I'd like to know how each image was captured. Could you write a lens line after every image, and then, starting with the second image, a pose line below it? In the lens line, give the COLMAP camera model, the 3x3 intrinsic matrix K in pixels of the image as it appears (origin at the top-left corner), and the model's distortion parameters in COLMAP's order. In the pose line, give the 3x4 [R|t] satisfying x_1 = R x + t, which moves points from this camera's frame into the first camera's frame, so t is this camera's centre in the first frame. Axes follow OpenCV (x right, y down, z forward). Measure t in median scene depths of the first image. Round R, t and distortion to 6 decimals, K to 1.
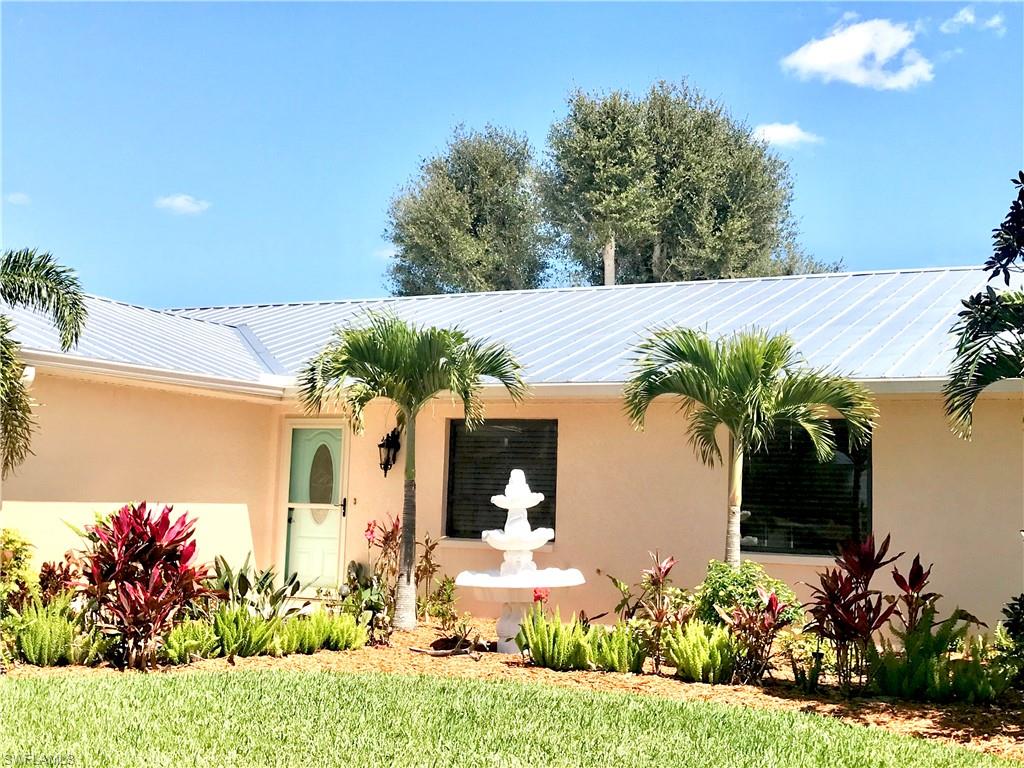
lens RADIAL K [[1412.8, 0, 501.4], [0, 1412.8, 349.2], [0, 0, 1]] dist [0.117903, 0.000000]
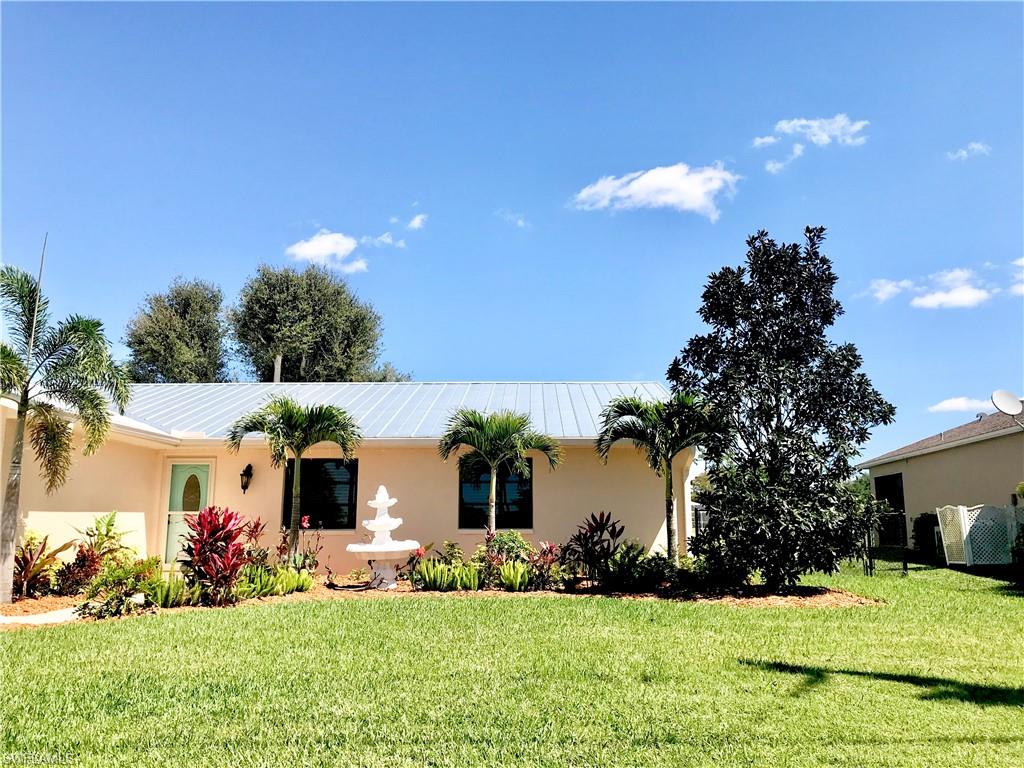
lens RADIAL K [[836.0, 0, 513.3], [0, 836.0, 360.4], [0, 0, 1]] dist [0.054451, -0.070960]
pose [[0.887848, 0.057819, 0.456489, -0.137760], [-0.024838, 0.996650, -0.077927, 0.002011], [-0.459465, 0.057849, 0.886310, -0.014504]]
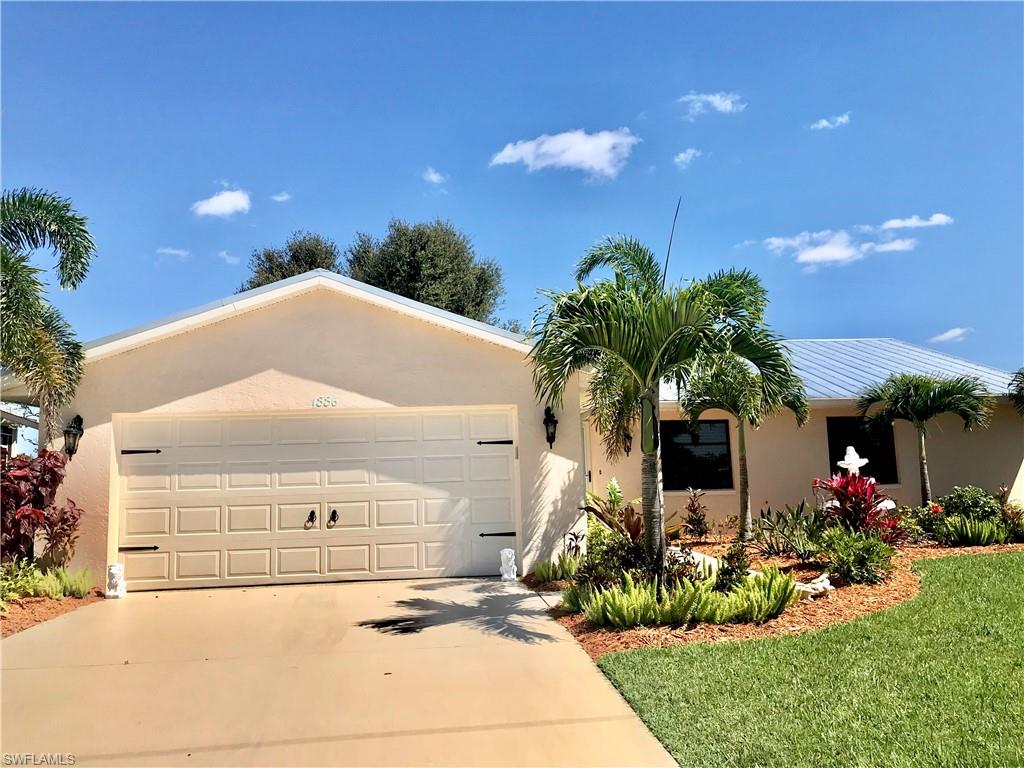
lens RADIAL K [[836.0, 0, 514.9], [0, 836.0, 374.3], [0, 0, 1]] dist [0.054451, -0.070960]
pose [[0.820621, 0.012306, 0.571340, -0.395471], [-0.008000, 0.999918, -0.010047, 0.002582], [-0.571416, 0.003674, 0.820652, 0.143551]]
